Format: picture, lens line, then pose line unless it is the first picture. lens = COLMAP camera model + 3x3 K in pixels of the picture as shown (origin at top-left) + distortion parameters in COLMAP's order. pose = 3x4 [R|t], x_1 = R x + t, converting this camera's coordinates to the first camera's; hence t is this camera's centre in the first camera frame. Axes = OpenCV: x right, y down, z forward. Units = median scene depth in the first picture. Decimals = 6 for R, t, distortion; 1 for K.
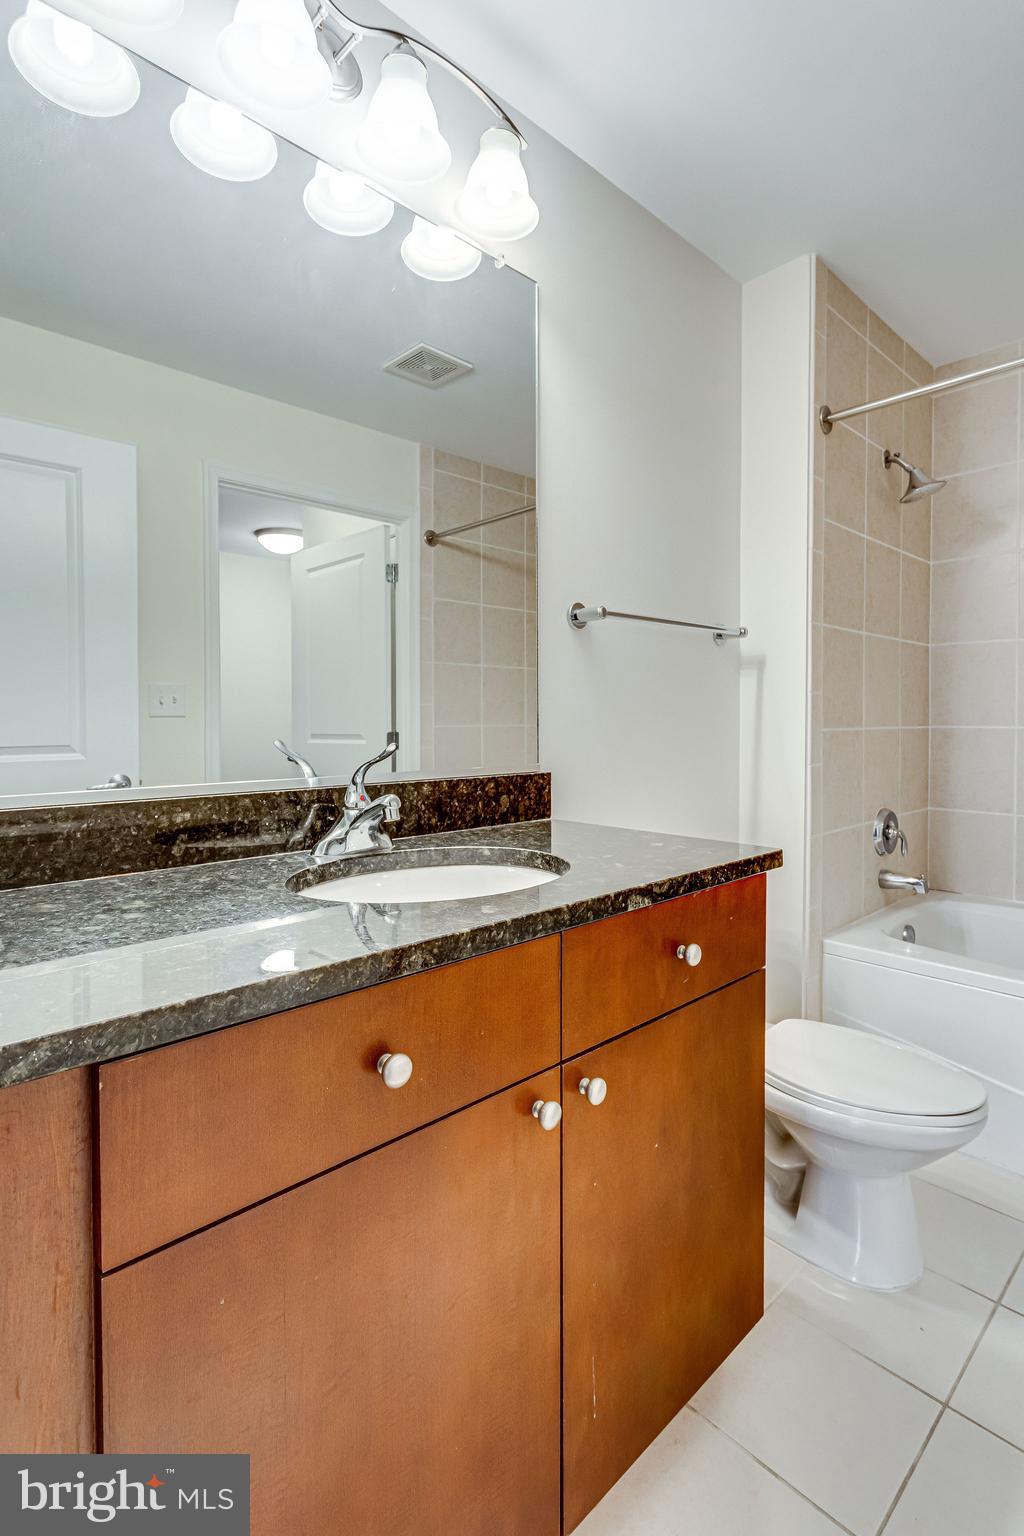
lens RADIAL K [[744.9, 0, 501.4], [0, 744.9, 736.8], [0, 0, 1]] dist [-0.003700, 0.000631]
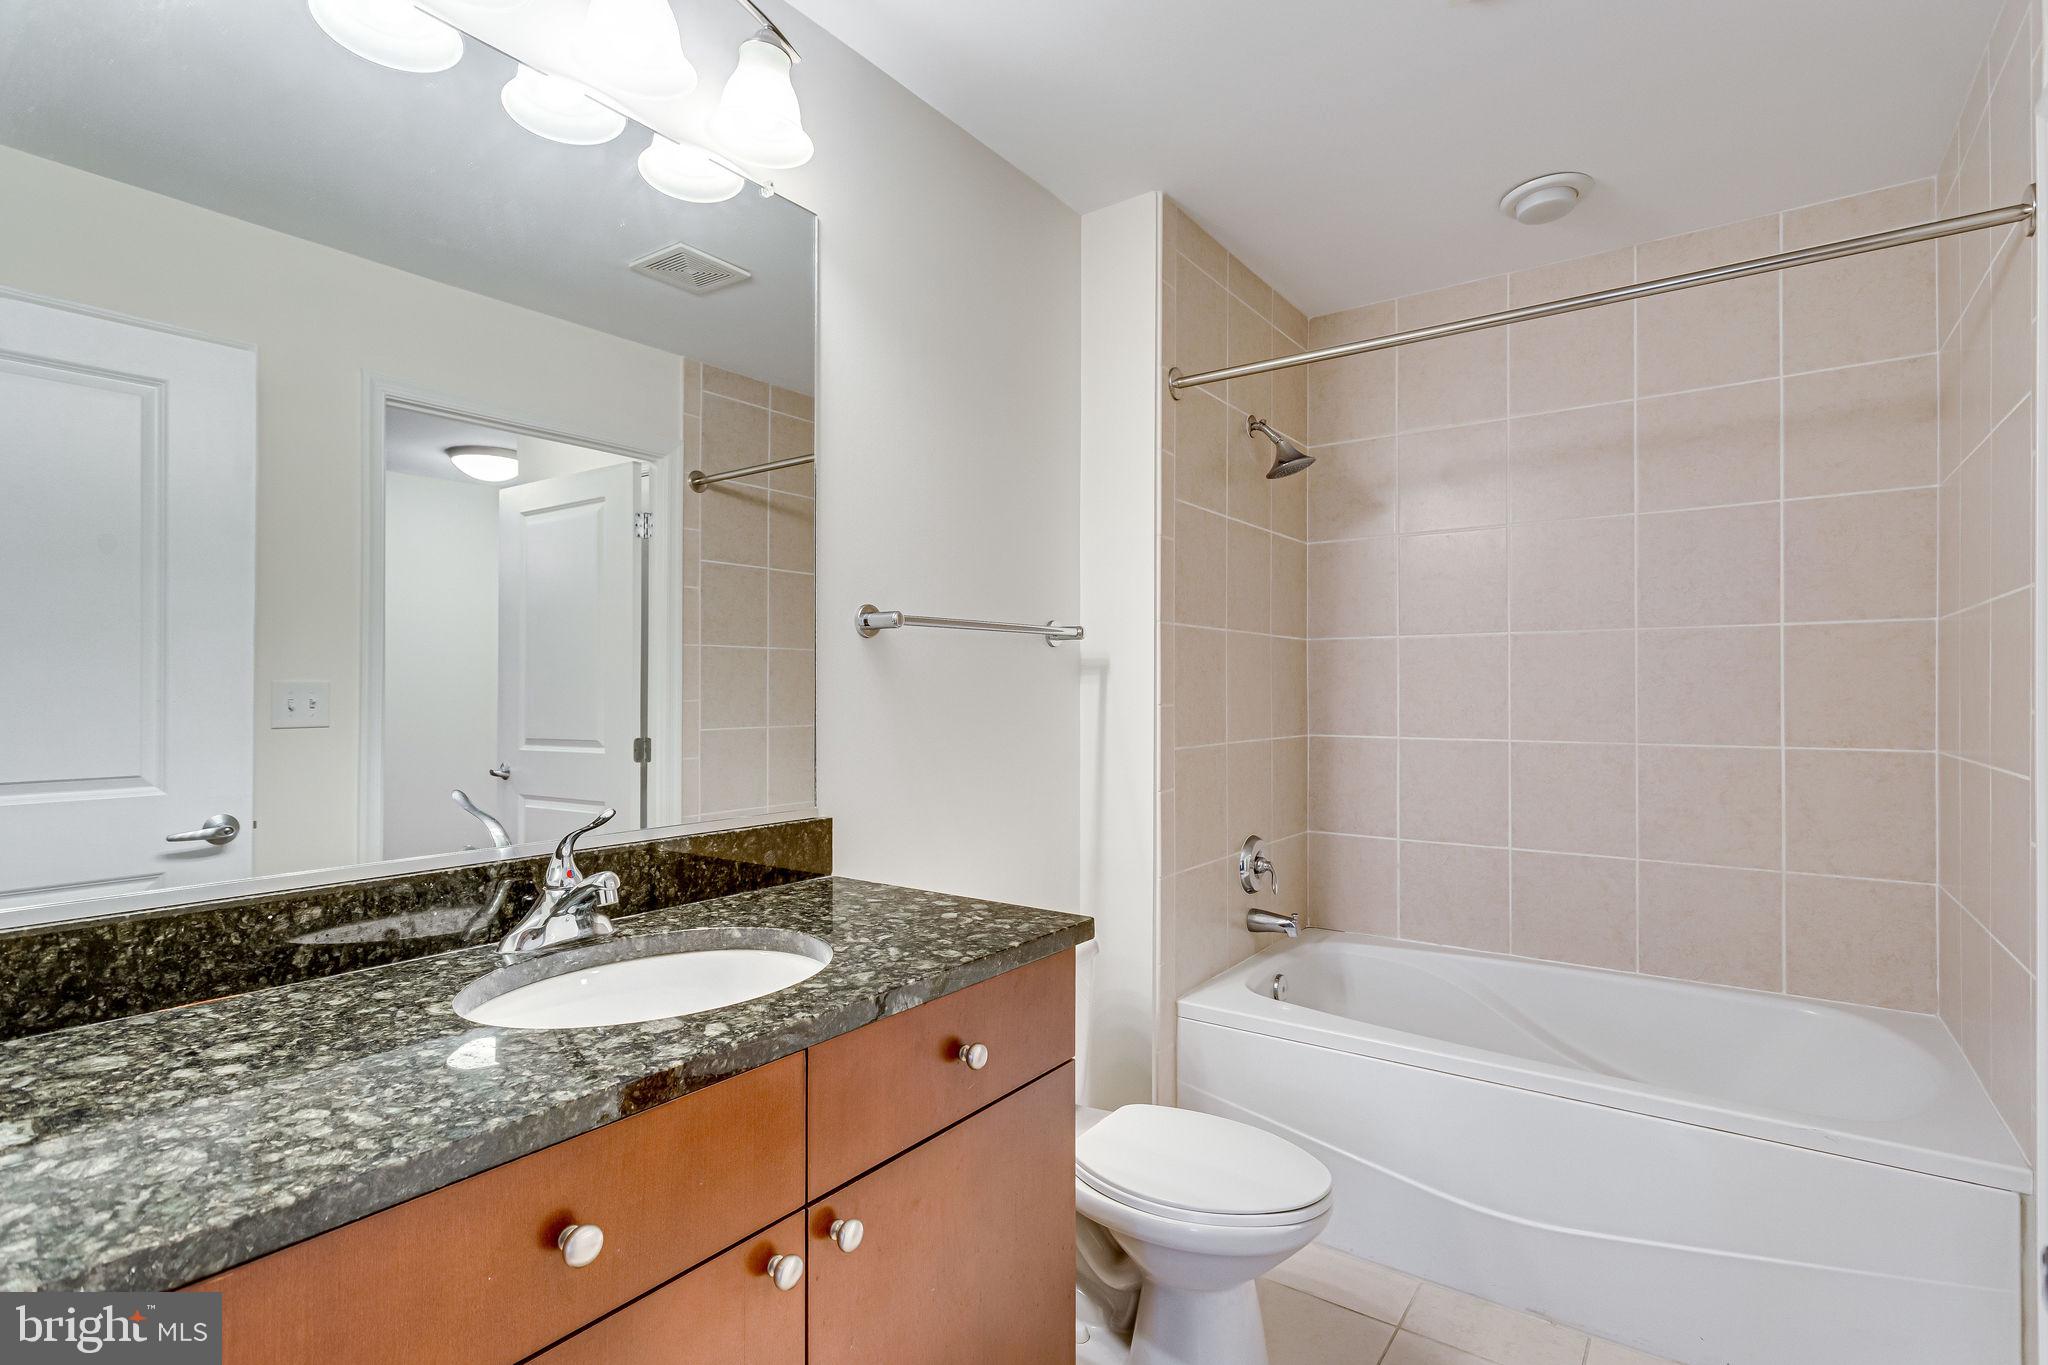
lens RADIAL K [[998.7, 0, 1011.1], [0, 998.7, 689.7], [0, 0, 1]] dist [0.002768, -0.000296]
pose [[0.981754, 0.009017, 0.189943, 0.050710], [-0.004874, 0.999740, -0.022271, -0.068233], [-0.190095, 0.020939, 0.981542, -0.091457]]
